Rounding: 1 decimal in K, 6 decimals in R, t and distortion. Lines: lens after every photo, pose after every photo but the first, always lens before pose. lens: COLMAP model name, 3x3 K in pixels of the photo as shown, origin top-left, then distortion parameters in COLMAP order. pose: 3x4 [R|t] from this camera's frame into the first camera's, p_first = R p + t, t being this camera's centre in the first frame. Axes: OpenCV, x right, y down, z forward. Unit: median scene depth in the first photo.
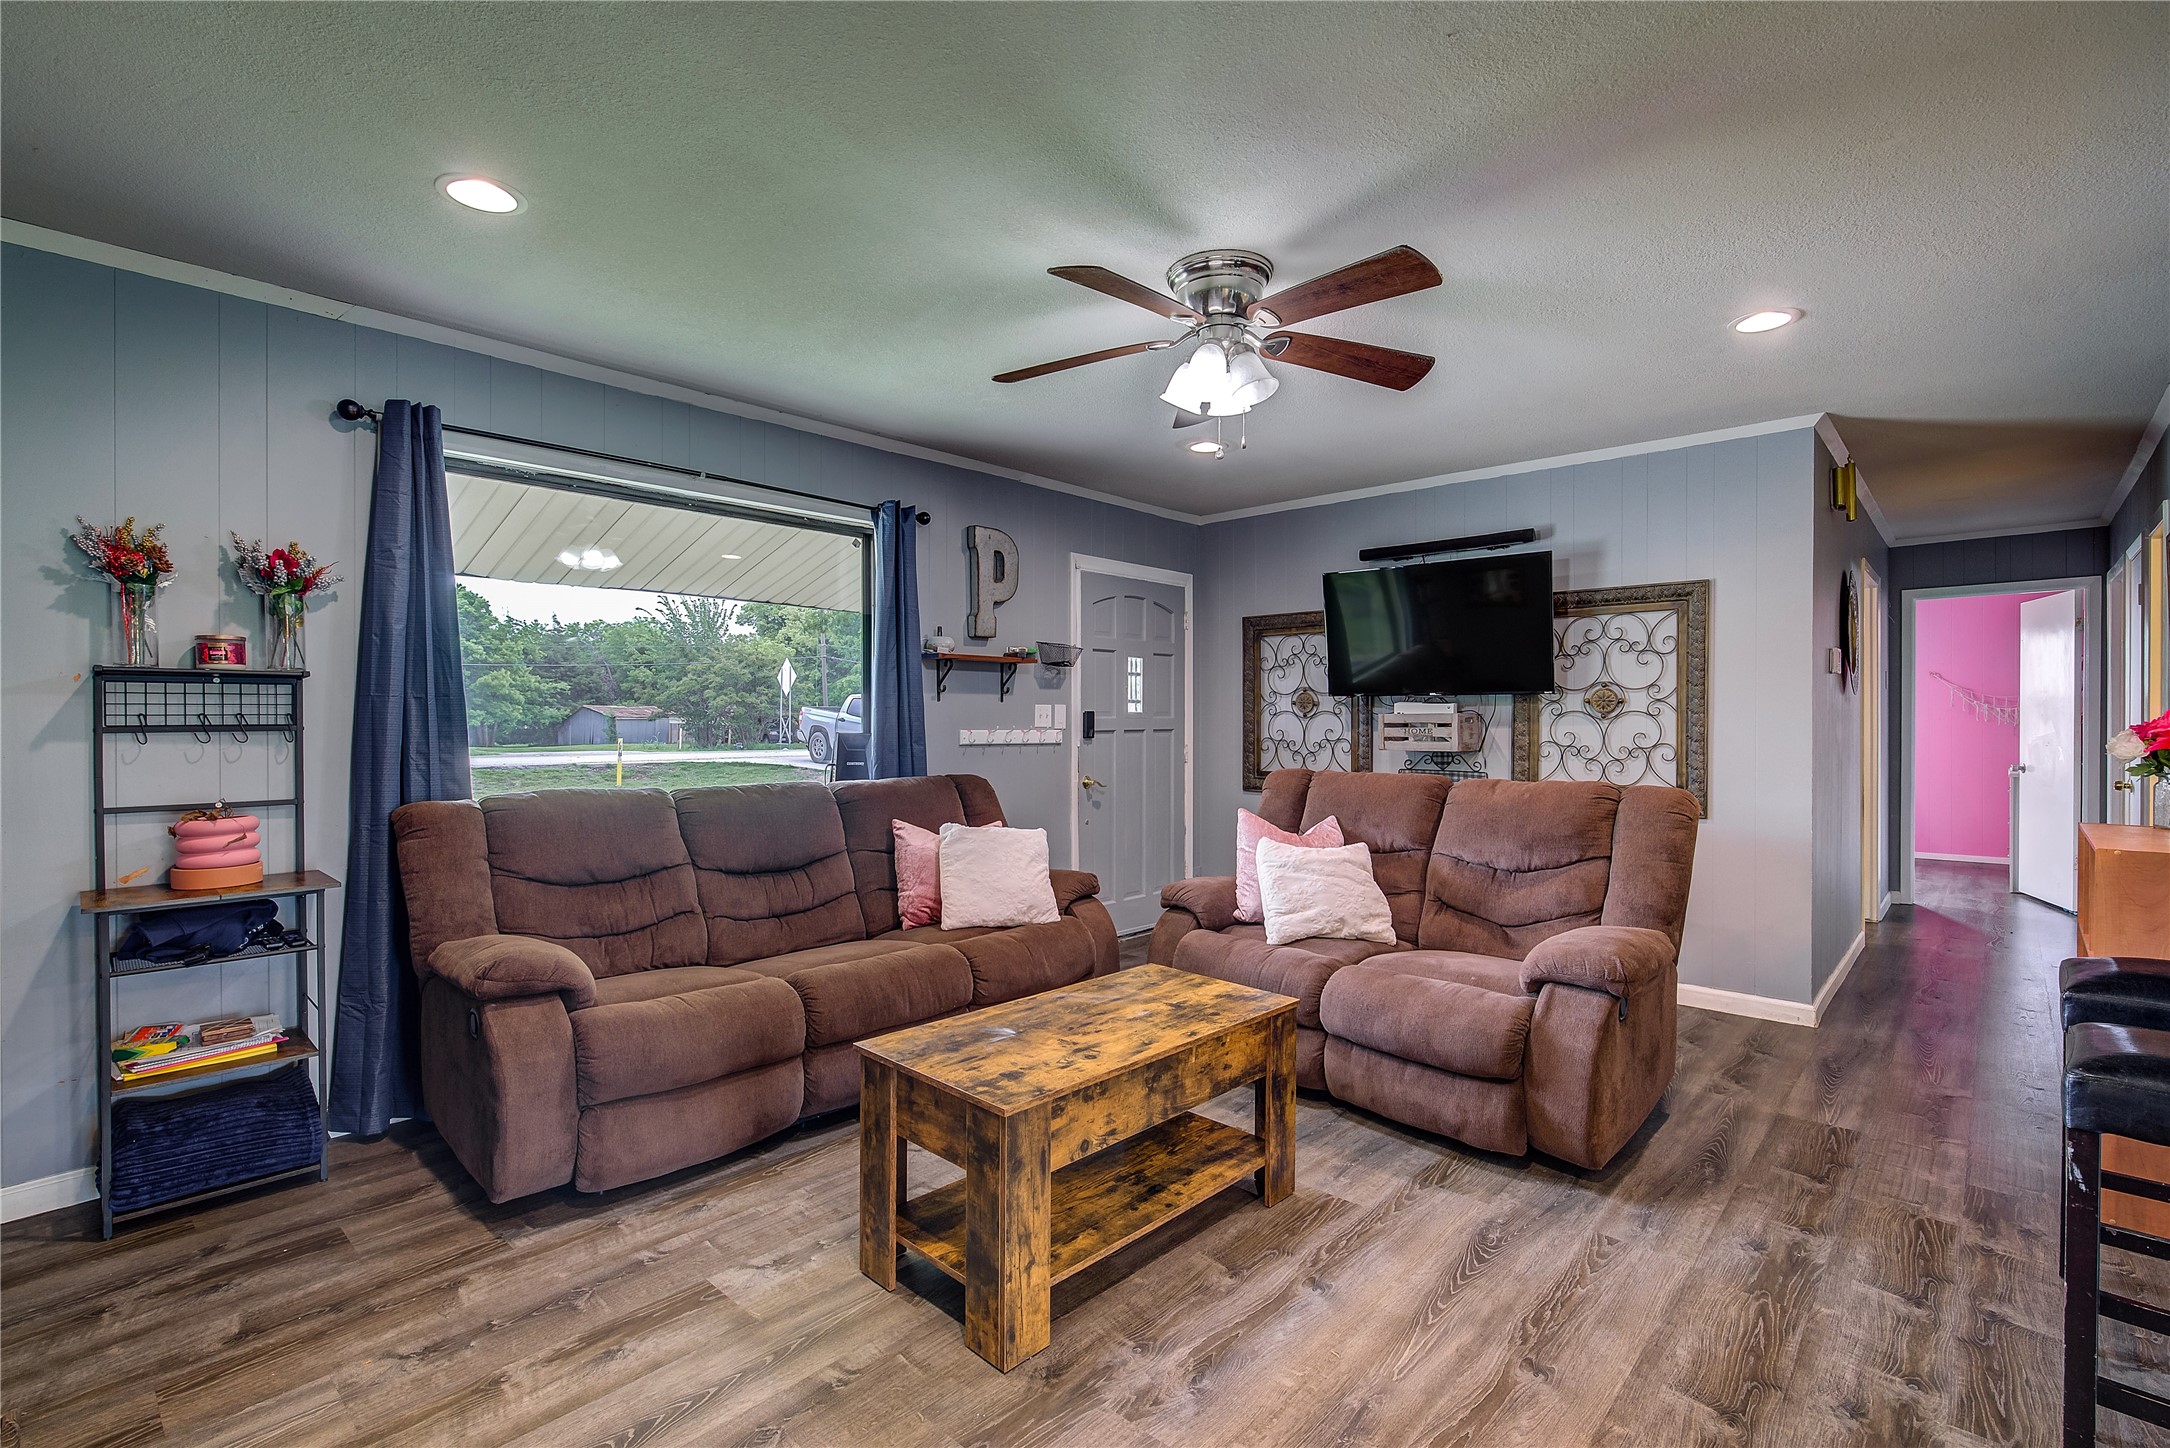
lens RADIAL K [[998.9, 0, 1091.1], [0, 998.9, 721.6], [0, 0, 1]] dist [0.000026, -0.000092]
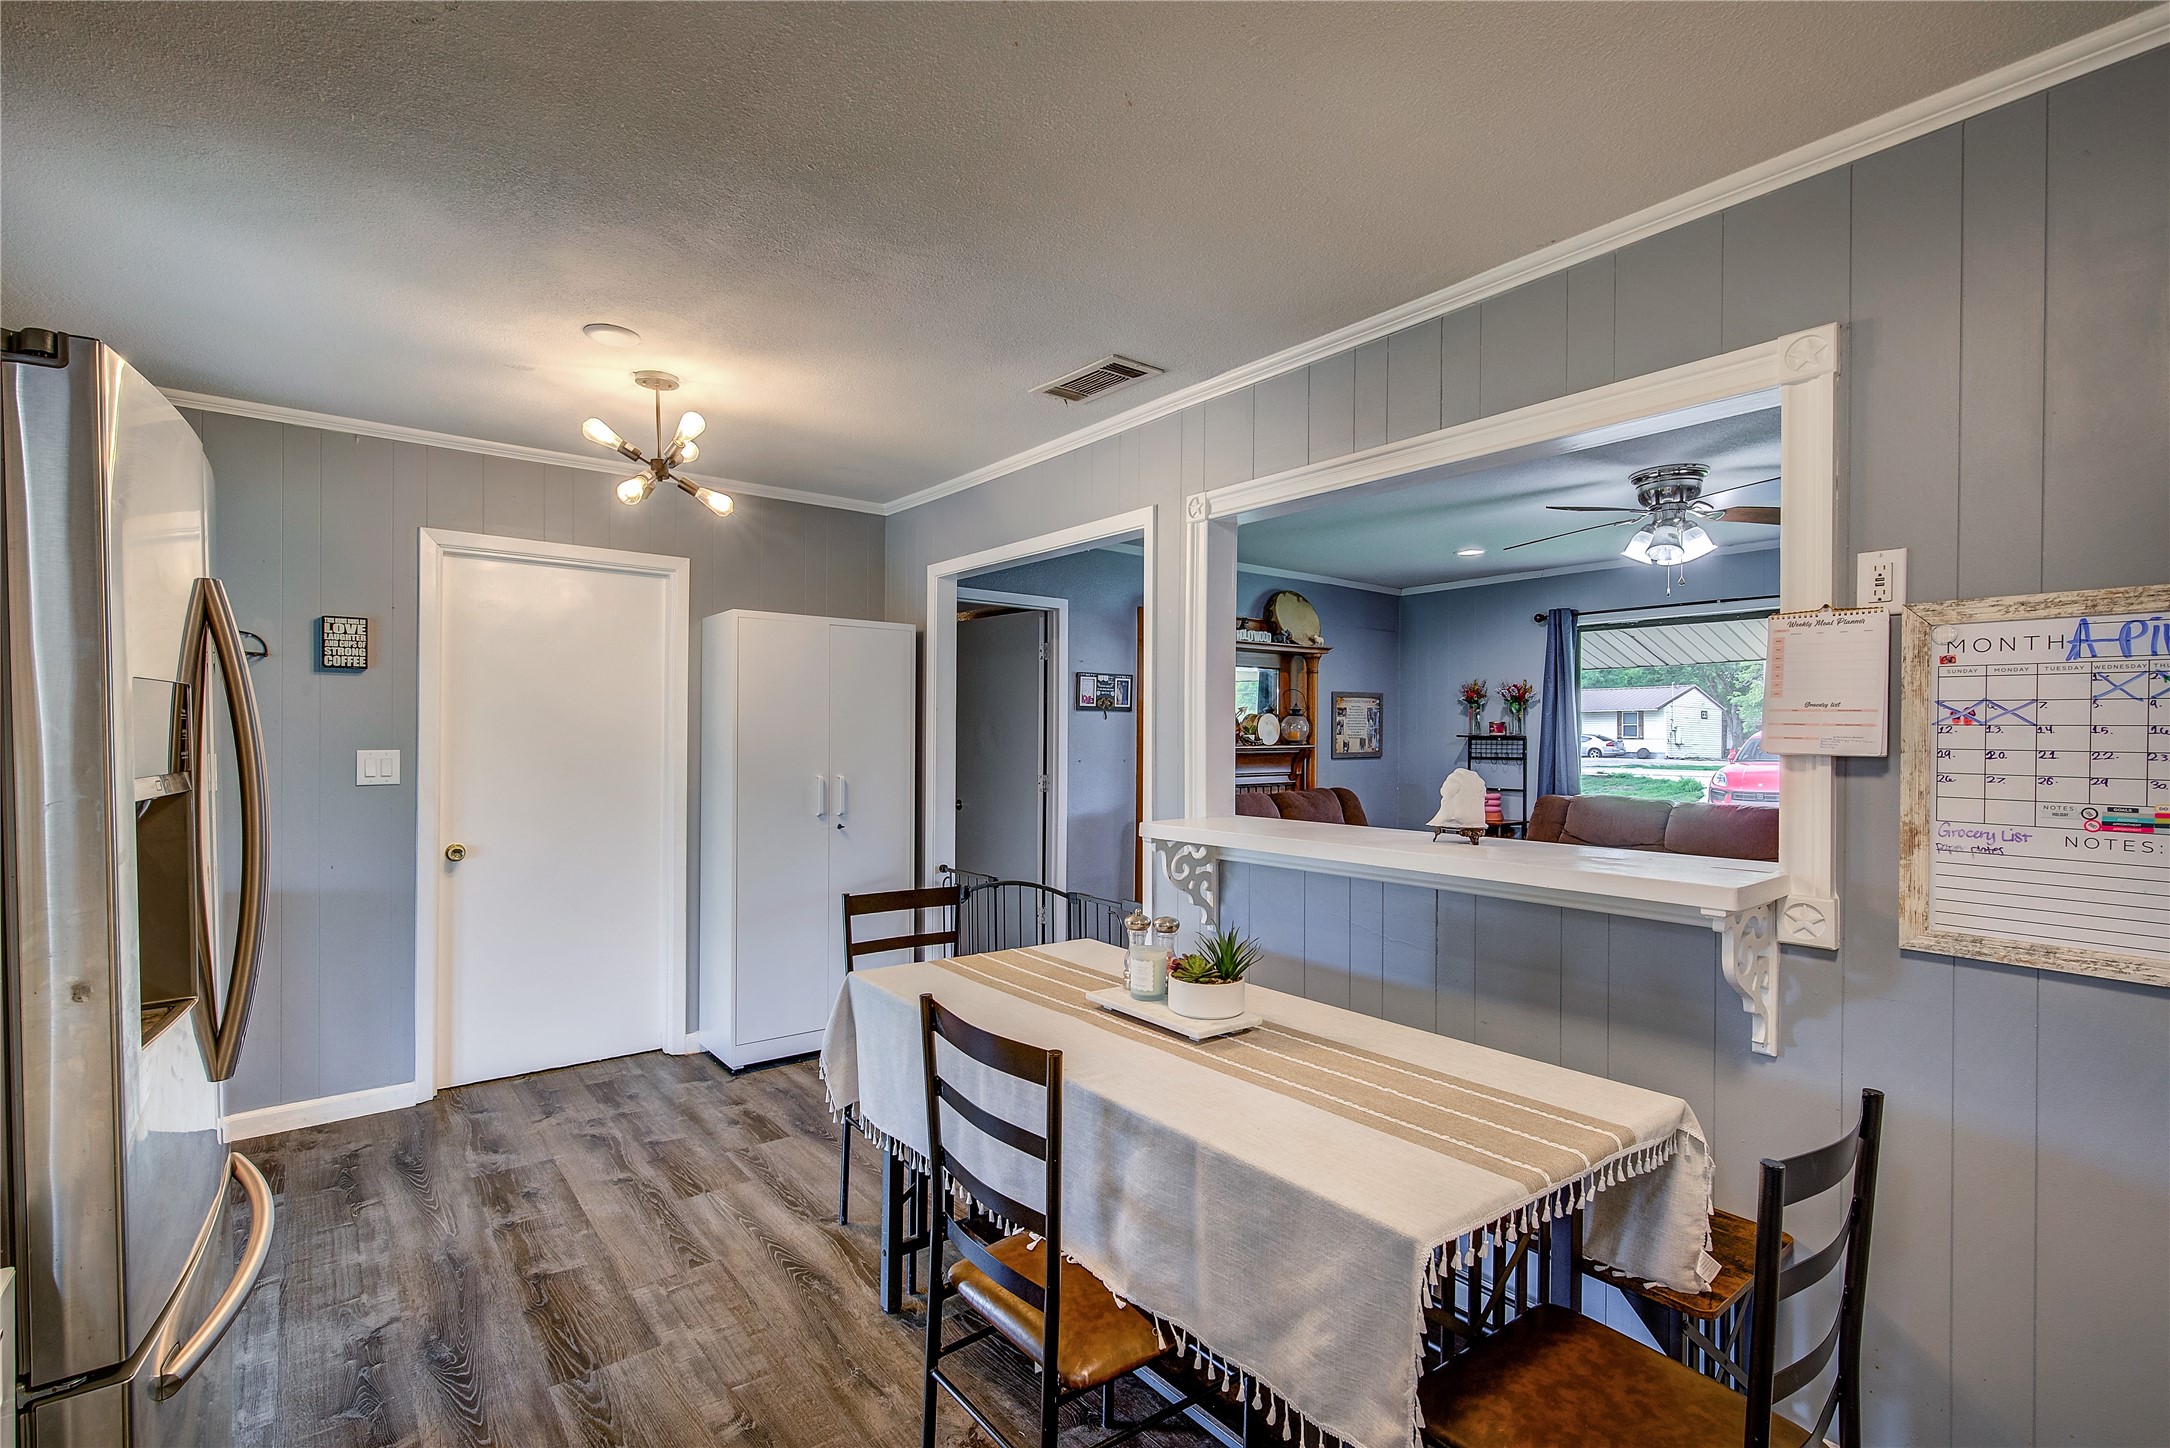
lens RADIAL K [[970.9, 0, 1089.0], [0, 970.9, 734.1], [0, 0, 1]] dist [-0.000822, 0.000025]
pose [[-0.153560, -0.000112, -0.988139, 1.363288], [-0.003946, 0.999992, 0.000500, -0.041931], [0.988131, 0.003976, -0.153559, 0.288729]]
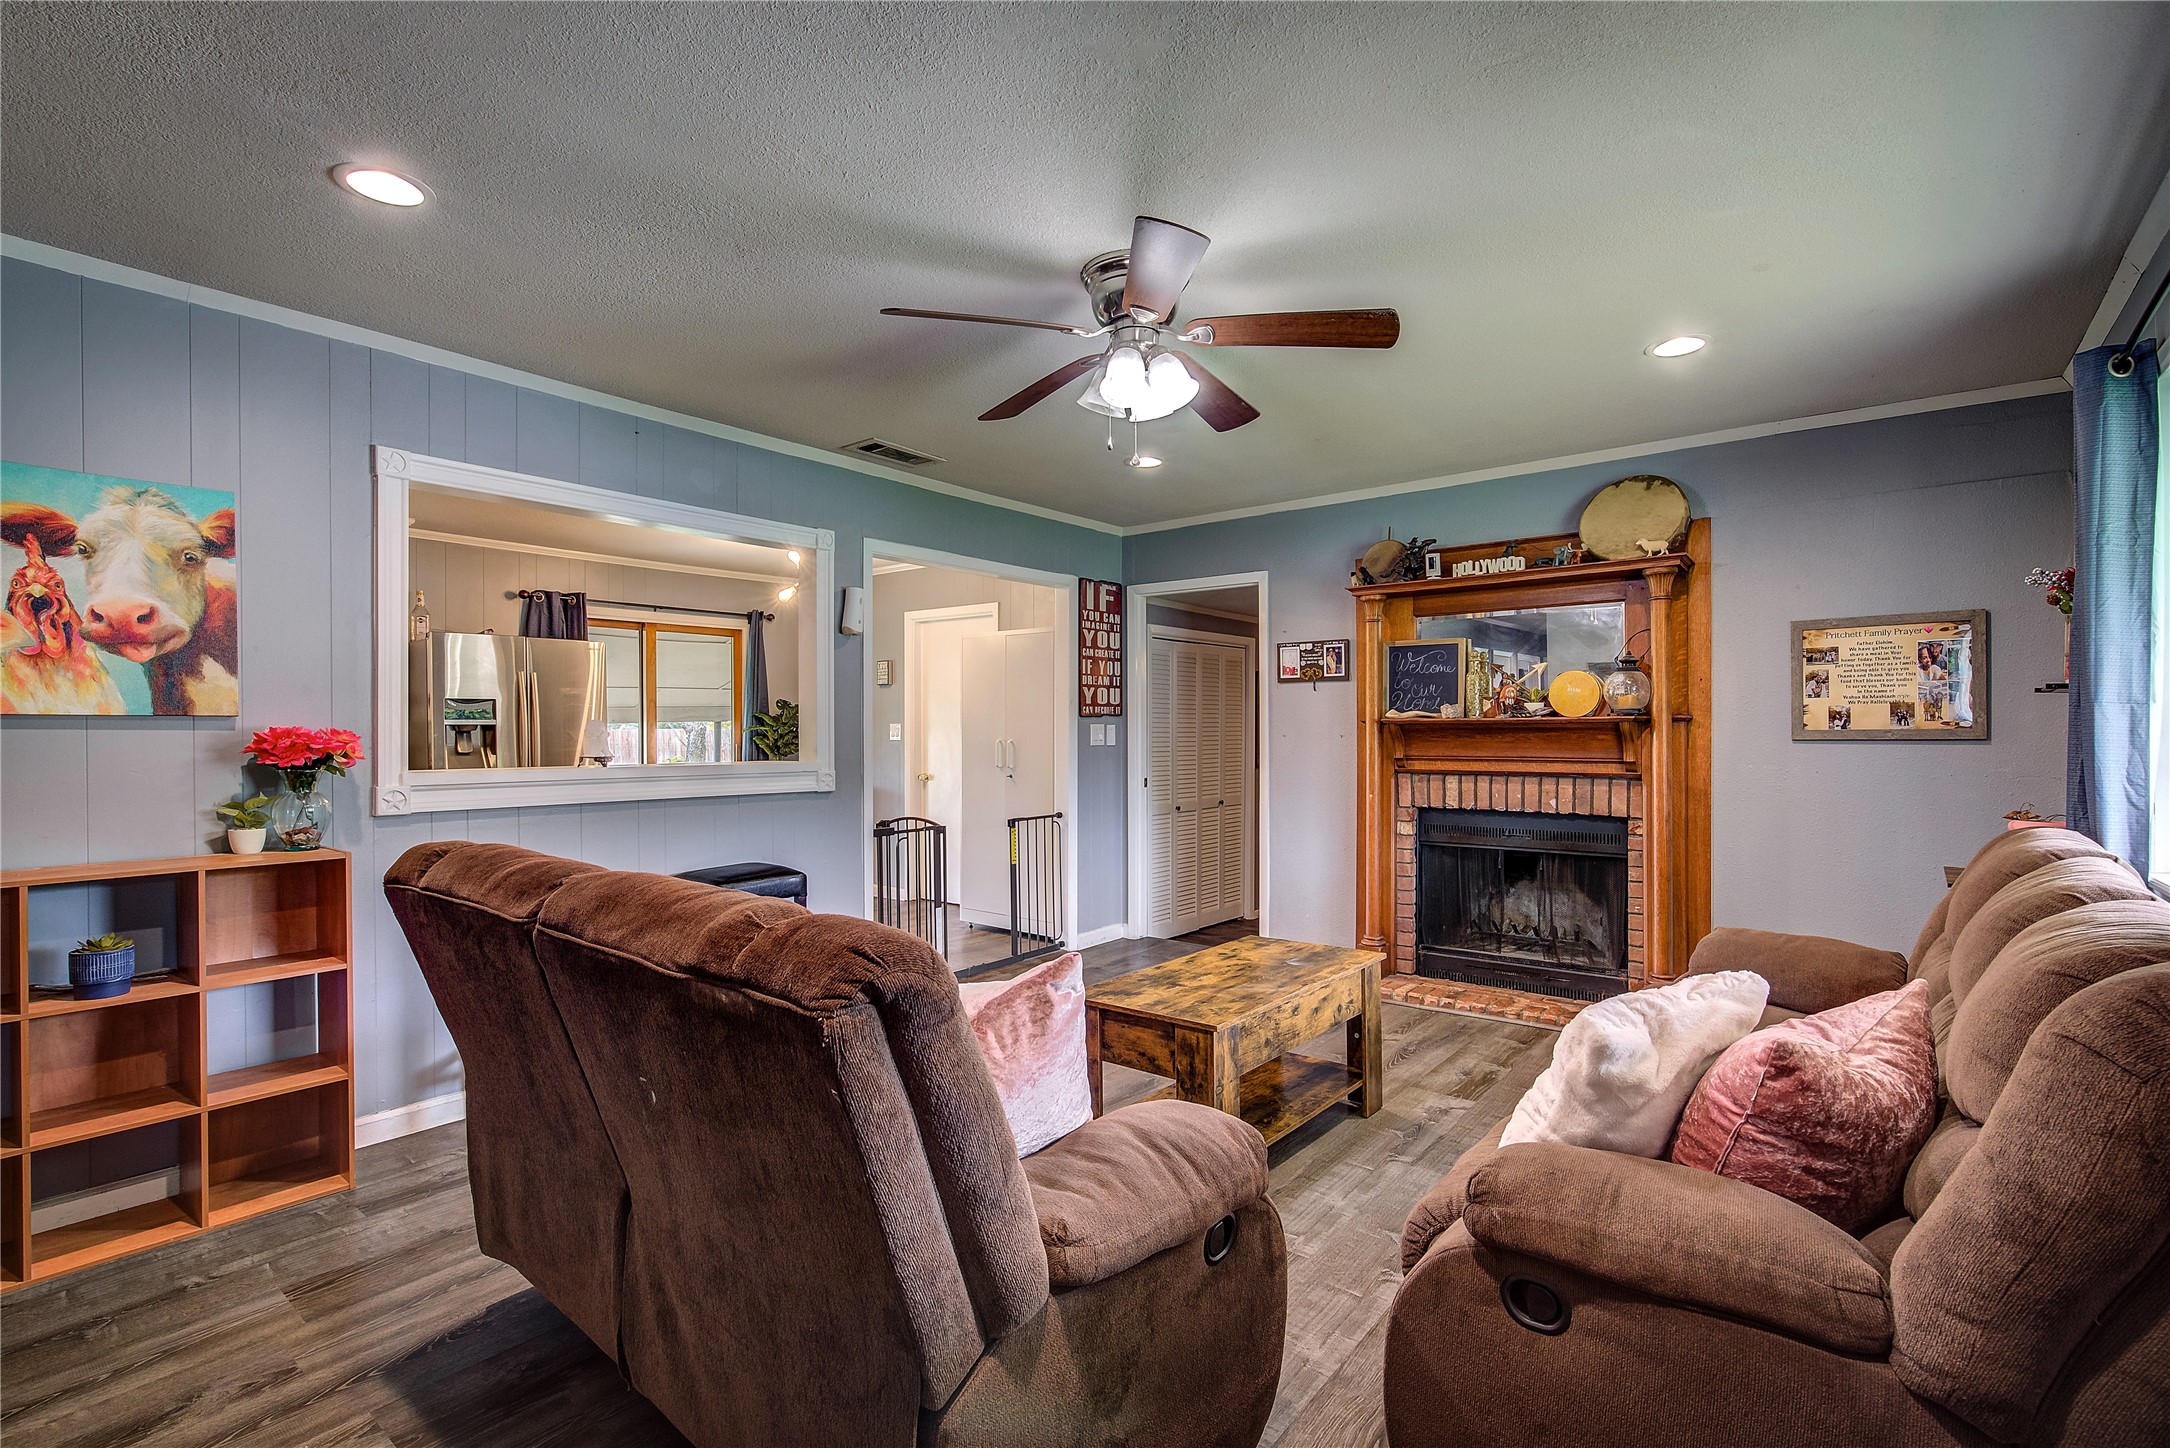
lens RADIAL K [[984.4, 0, 1083.2], [0, 984.4, 731.8], [0, 0, 1]] dist [0.002068, 0.000240]
pose [[-0.998402, 0.001472, -0.056499, 0.189295], [0.001347, 0.999997, 0.002245, -0.005757], [0.056502, 0.002165, -0.998400, 1.579258]]
